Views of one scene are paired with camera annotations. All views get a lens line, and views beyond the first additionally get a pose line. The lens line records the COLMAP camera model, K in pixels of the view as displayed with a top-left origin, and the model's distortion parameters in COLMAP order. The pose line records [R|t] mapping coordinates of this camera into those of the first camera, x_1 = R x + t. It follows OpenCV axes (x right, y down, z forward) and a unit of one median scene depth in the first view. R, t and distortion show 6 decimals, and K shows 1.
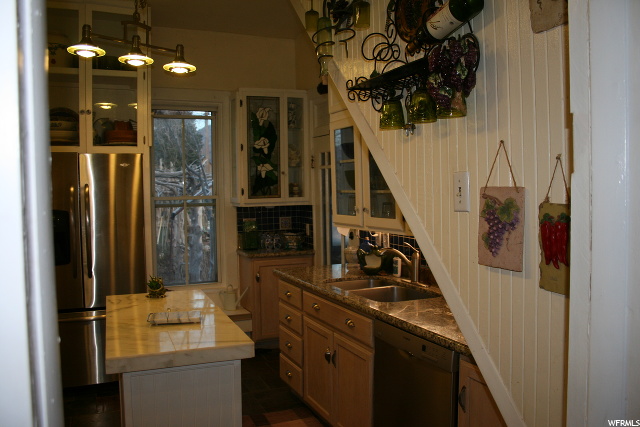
lens RADIAL K [[523.5, 0, 319.3], [0, 523.5, 209.9], [0, 0, 1]] dist [-0.100769, 0.015858]
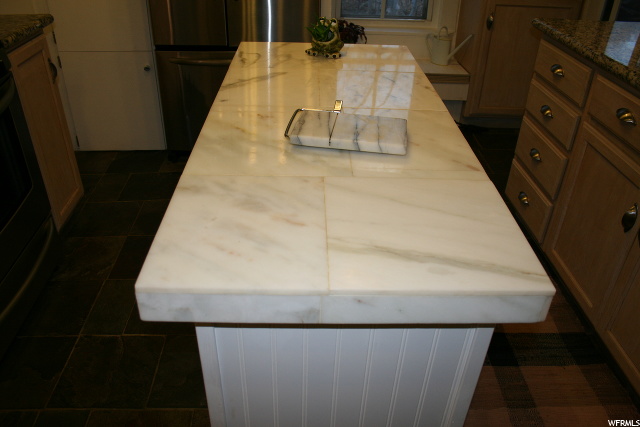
lens RADIAL K [[523.5, 0, 324.1], [0, 523.5, 214.2], [0, 0, 1]] dist [-0.100769, 0.015858]
pose [[0.933484, 0.226085, -0.278375, -0.105918], [-0.056347, 0.859068, 0.508751, 0.030172], [0.354164, -0.459225, 0.814666, 0.398322]]
